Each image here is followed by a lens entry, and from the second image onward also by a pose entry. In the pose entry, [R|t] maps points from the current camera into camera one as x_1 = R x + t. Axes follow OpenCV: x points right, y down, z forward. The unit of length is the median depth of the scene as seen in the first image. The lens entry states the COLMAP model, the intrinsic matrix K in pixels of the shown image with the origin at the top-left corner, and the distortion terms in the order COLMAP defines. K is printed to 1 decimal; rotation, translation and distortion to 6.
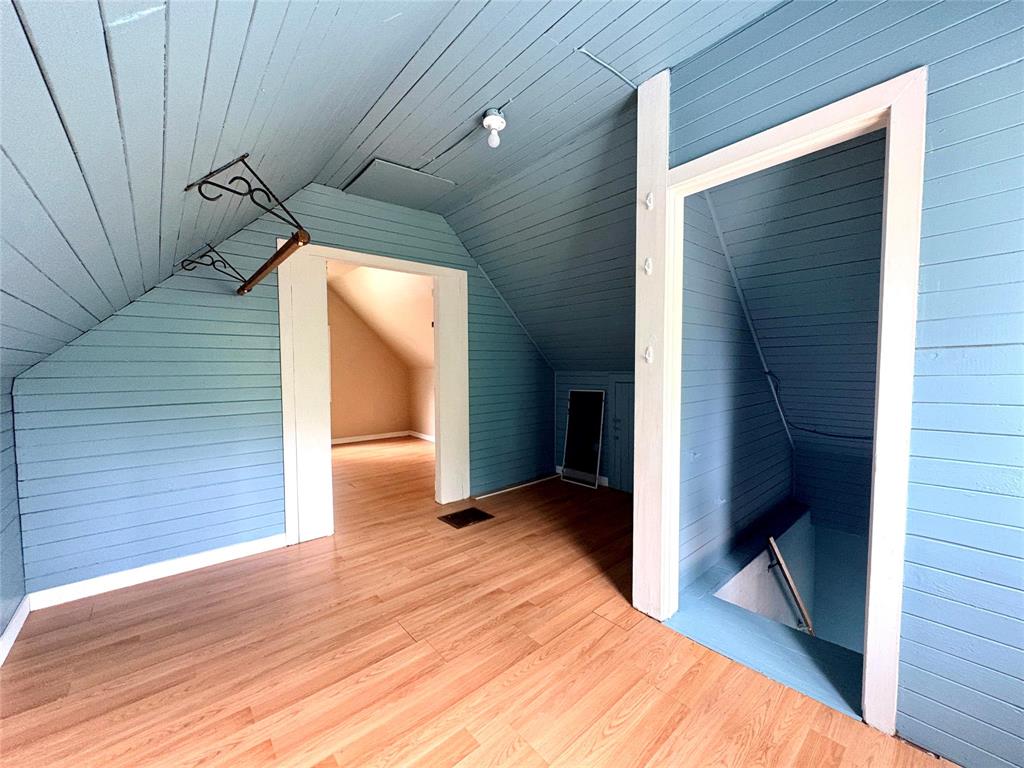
lens RADIAL K [[418.0, 0, 510.5], [0, 418.0, 383.7], [0, 0, 1]] dist [0.000661, 0.000188]
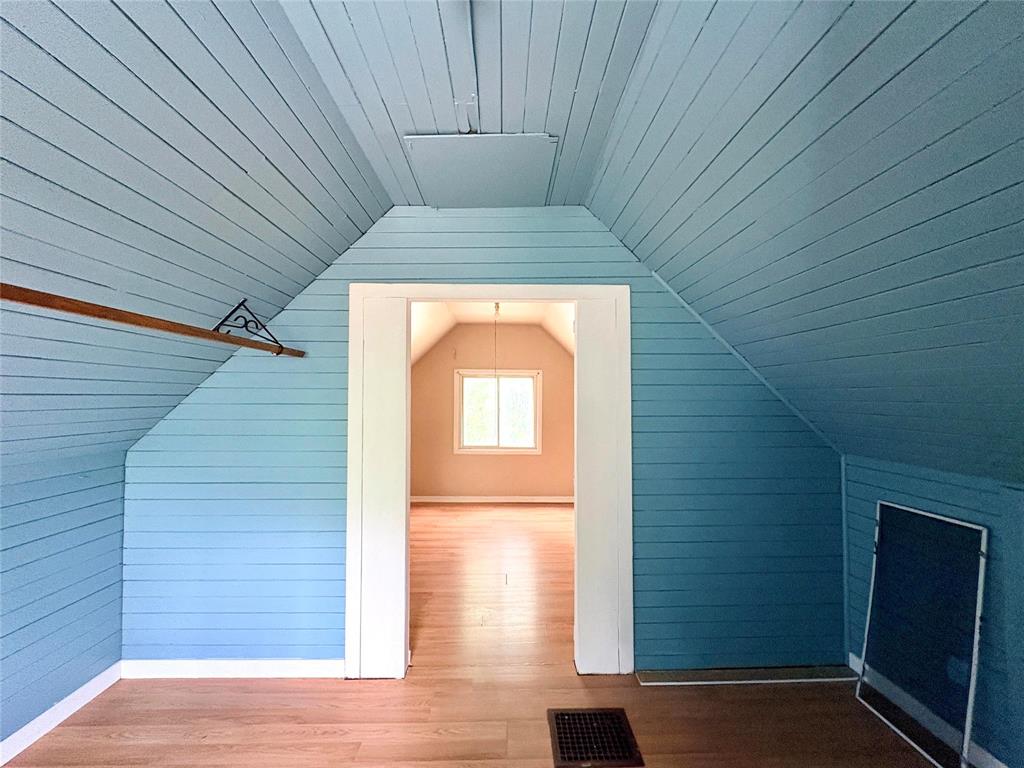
lens RADIAL K [[418.0, 0, 510.5], [0, 418.0, 383.7], [0, 0, 1]] dist [0.000661, 0.000188]
pose [[0.770561, -0.011404, -0.637264, 0.190840], [-0.033922, 0.997689, -0.058872, -0.112957], [0.636463, 0.066982, 0.768394, 0.573793]]
